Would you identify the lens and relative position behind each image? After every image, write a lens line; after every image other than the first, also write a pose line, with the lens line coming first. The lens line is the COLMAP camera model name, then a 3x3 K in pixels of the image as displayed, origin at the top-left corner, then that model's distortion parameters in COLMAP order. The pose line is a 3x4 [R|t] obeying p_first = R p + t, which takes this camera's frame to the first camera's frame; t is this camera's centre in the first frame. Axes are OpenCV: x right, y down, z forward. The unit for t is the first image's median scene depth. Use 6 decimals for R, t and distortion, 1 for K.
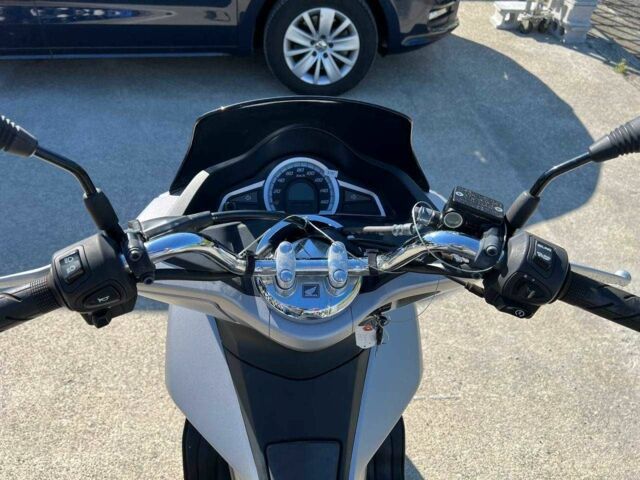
lens RADIAL K [[494.9, 0, 316.5], [0, 494.9, 239.2], [0, 0, 1]] dist [0.033976, -0.039734]
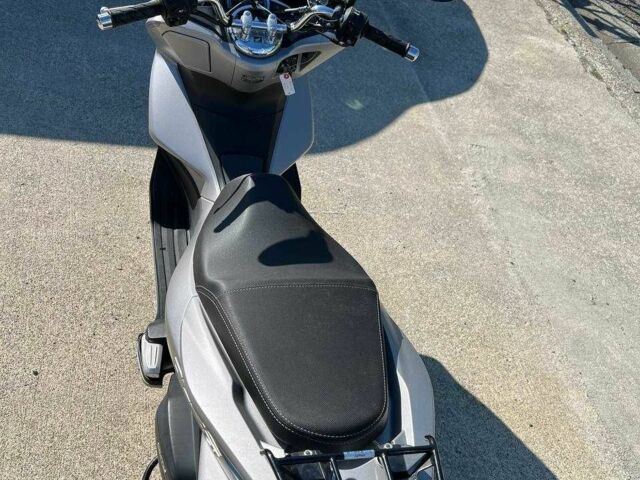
lens RADIAL K [[661.7, 0, 318.4], [0, 661.7, 235.9], [0, 0, 1]] dist [0.033173, 0.000000]
pose [[0.982308, 0.032964, 0.184351, -0.069981], [-0.044178, 0.997393, 0.057058, 0.213706], [-0.181989, -0.064192, 0.981203, -0.512626]]
